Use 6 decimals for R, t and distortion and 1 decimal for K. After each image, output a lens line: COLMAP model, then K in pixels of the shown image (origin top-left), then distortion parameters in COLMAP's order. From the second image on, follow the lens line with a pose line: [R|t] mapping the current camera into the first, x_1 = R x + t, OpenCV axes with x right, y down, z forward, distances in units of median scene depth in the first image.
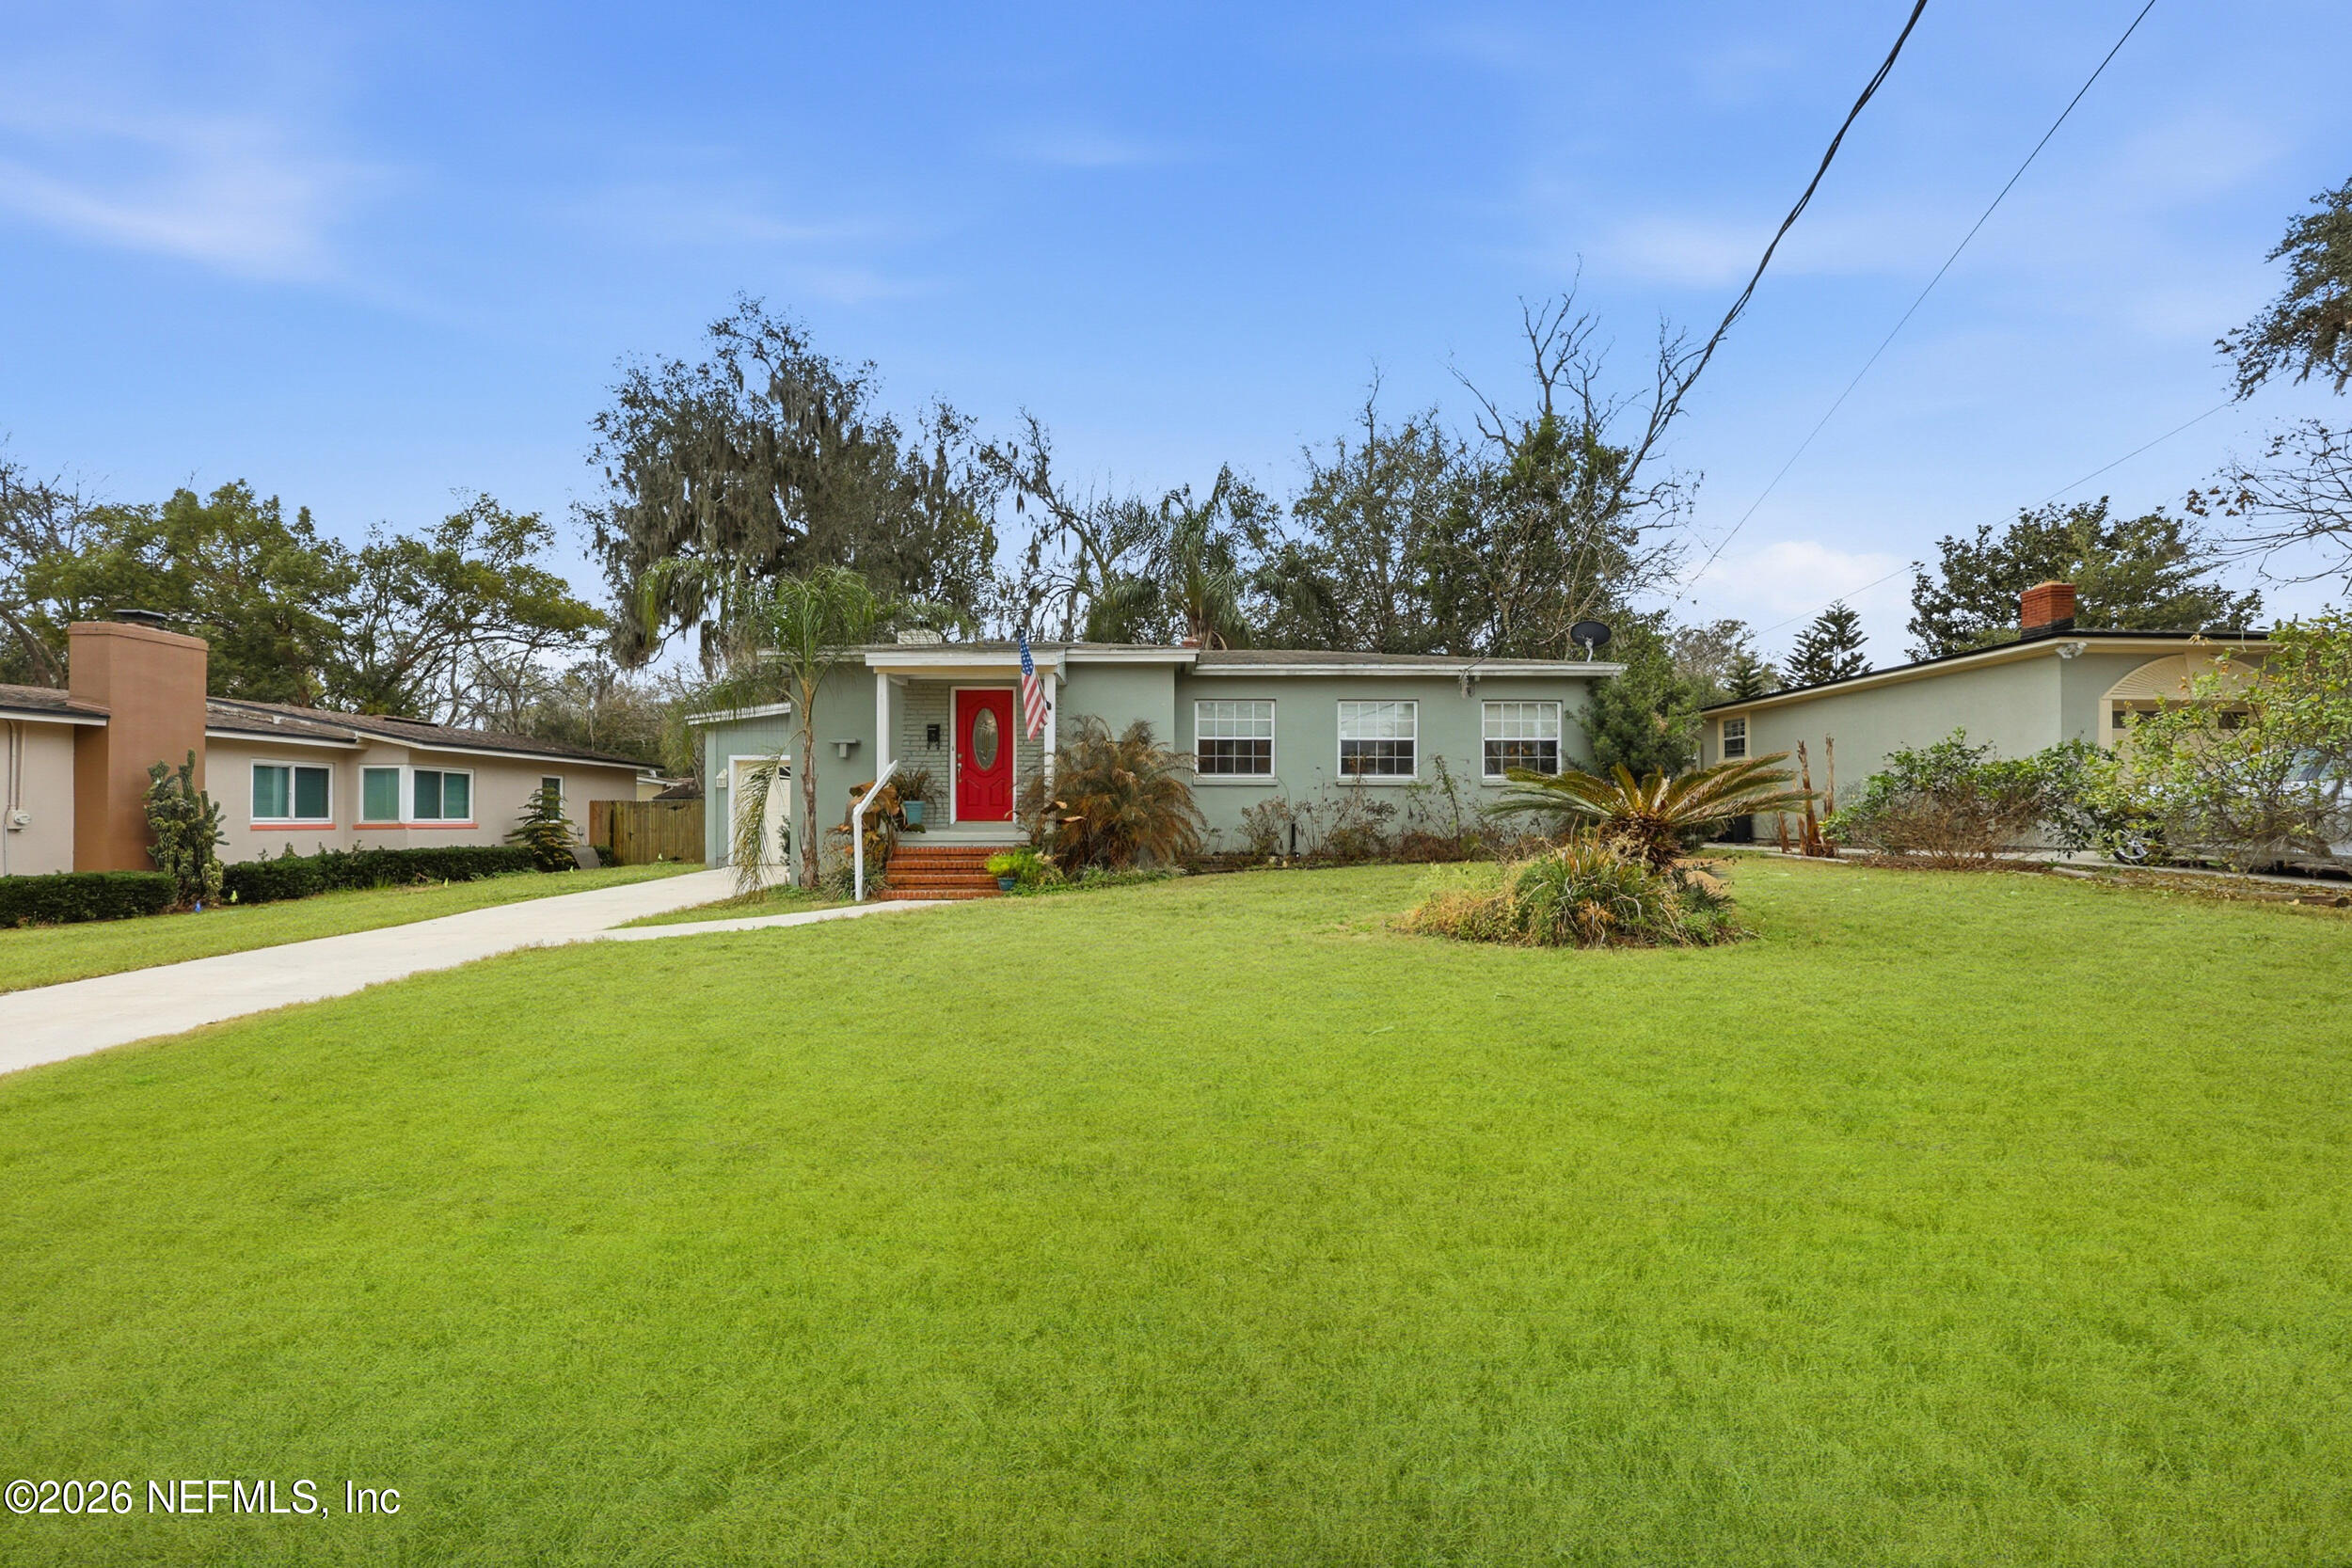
lens RADIAL K [[937.4, 0, 1160.6], [0, 937.4, 800.7], [0, 0, 1]] dist [-0.015588, 0.000056]
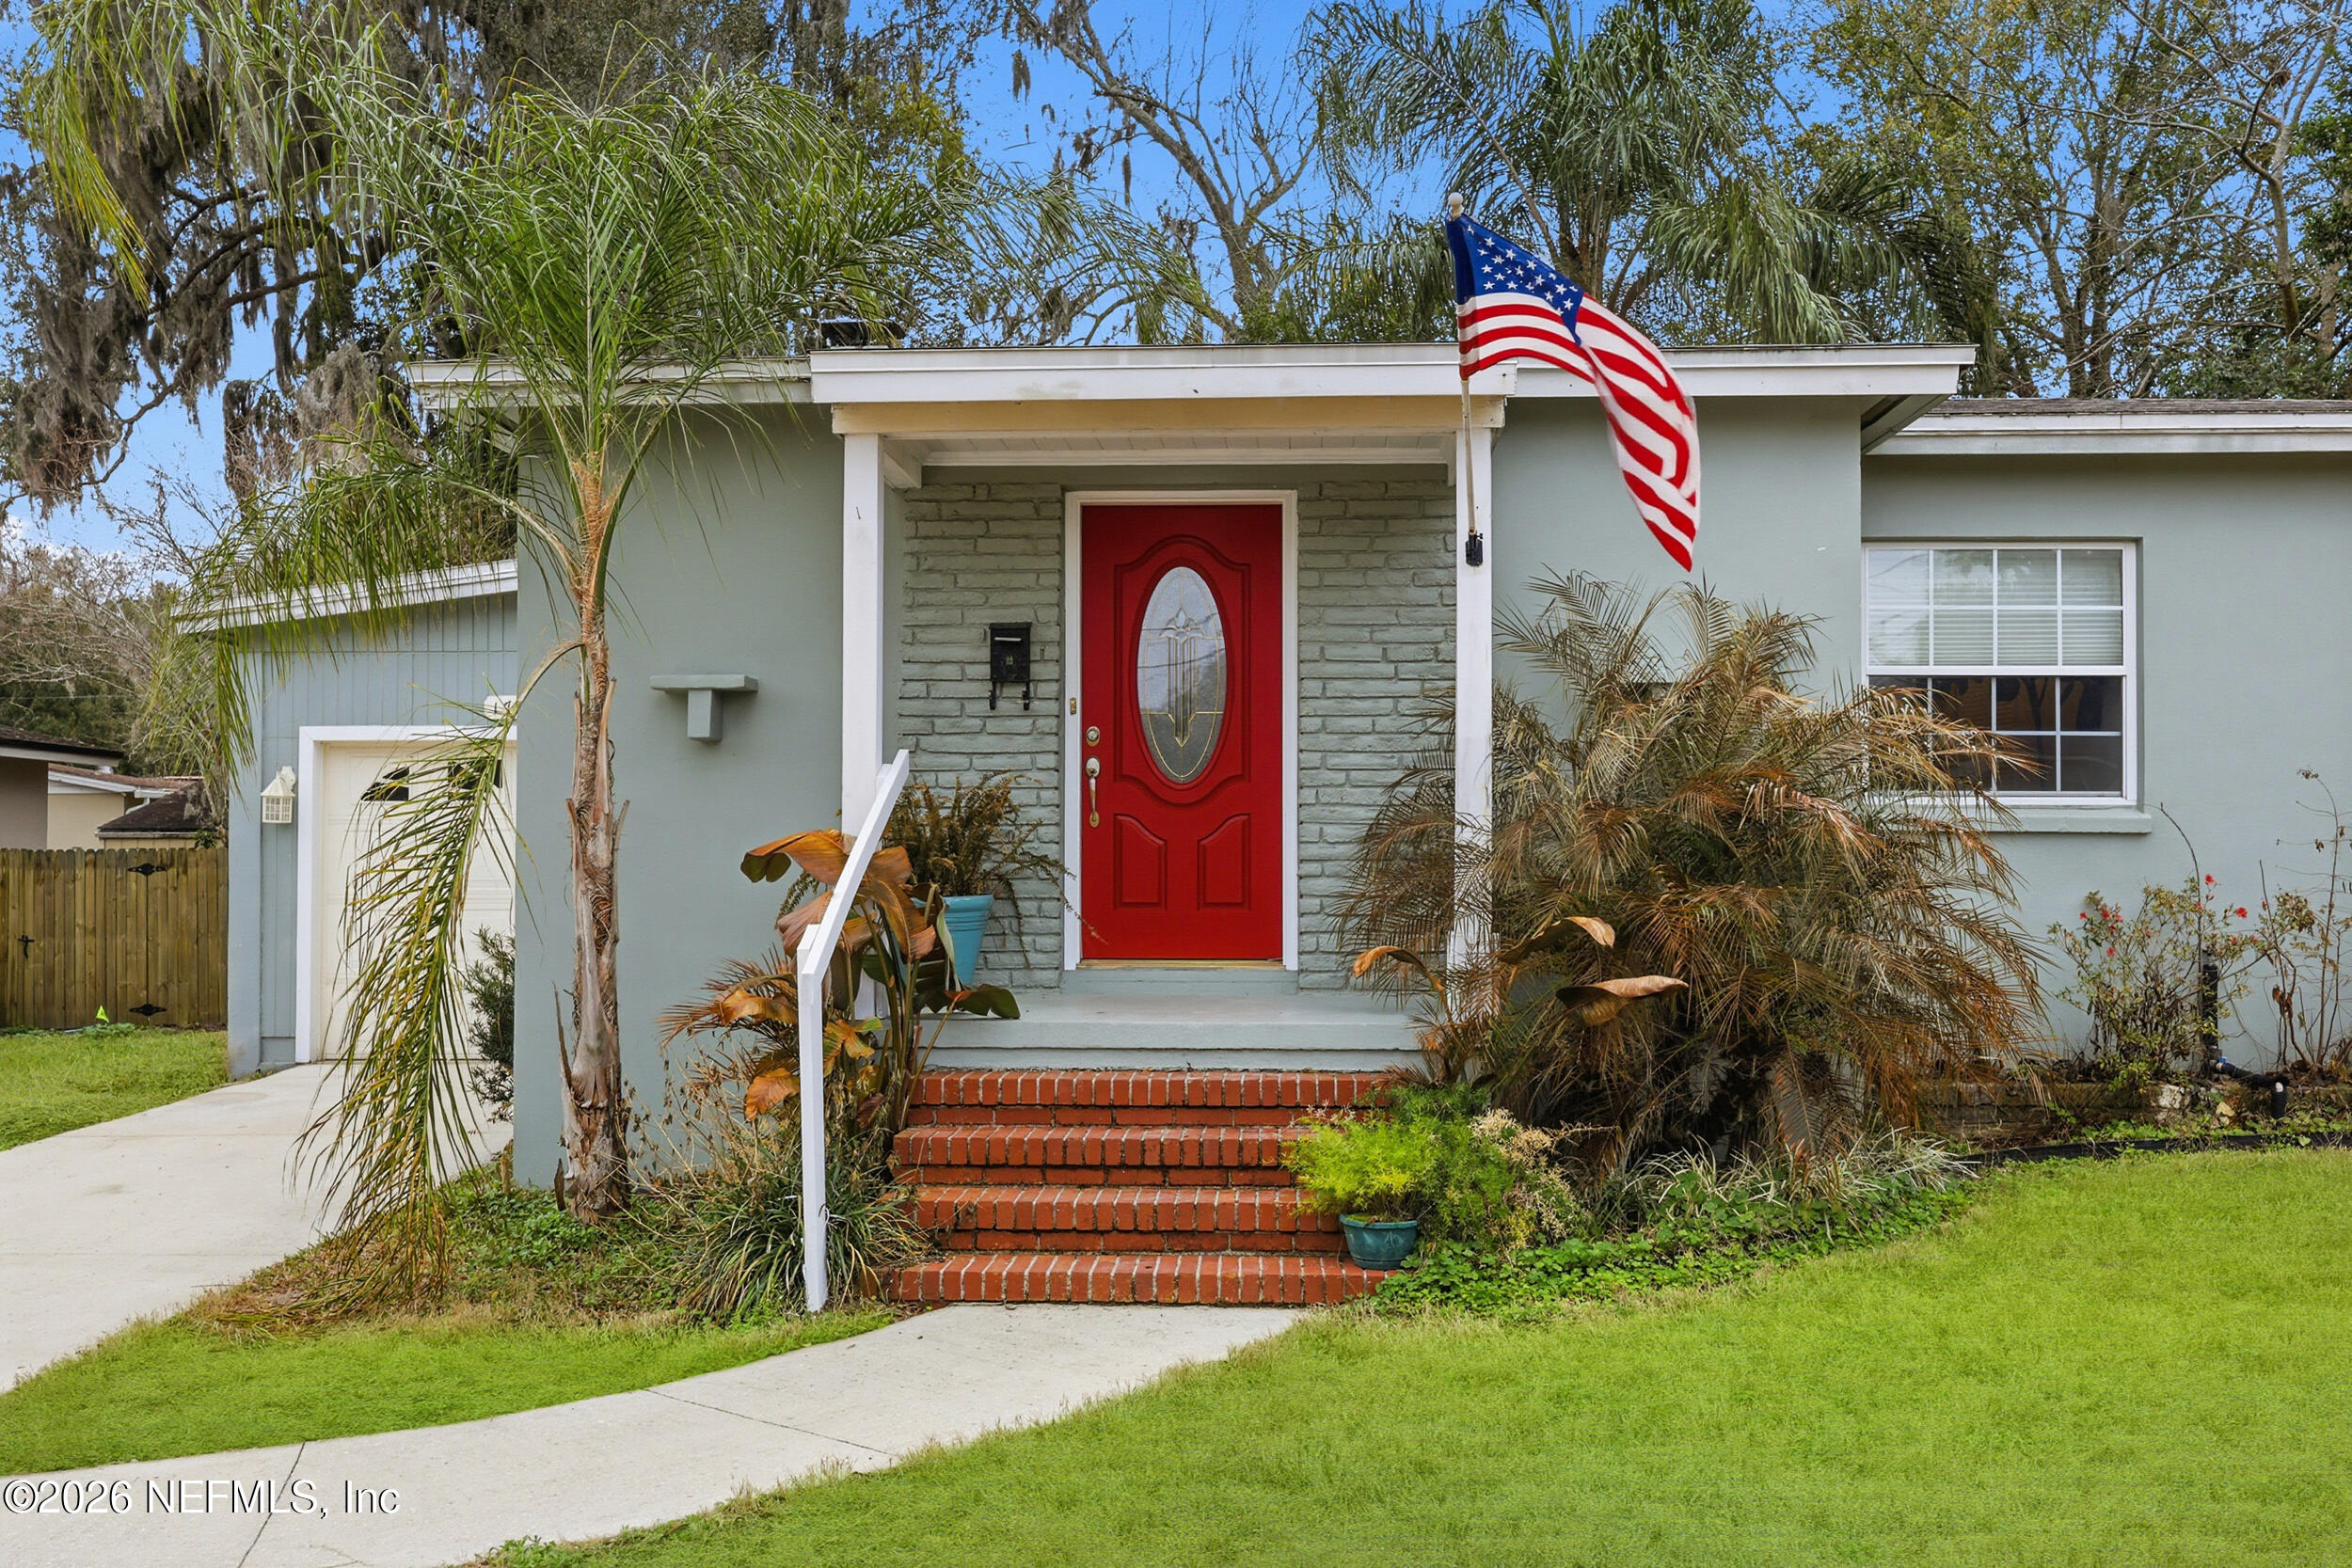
lens RADIAL K [[2366.7, 0, 1187.6], [0, 2366.7, 774.6], [0, 0, 1]] dist [-0.015938, 0.000000]
pose [[0.997713, 0.001353, -0.067582, -0.137586], [-0.003033, 0.999689, -0.024766, -0.017304], [0.067528, 0.024915, 0.997406, 0.279330]]
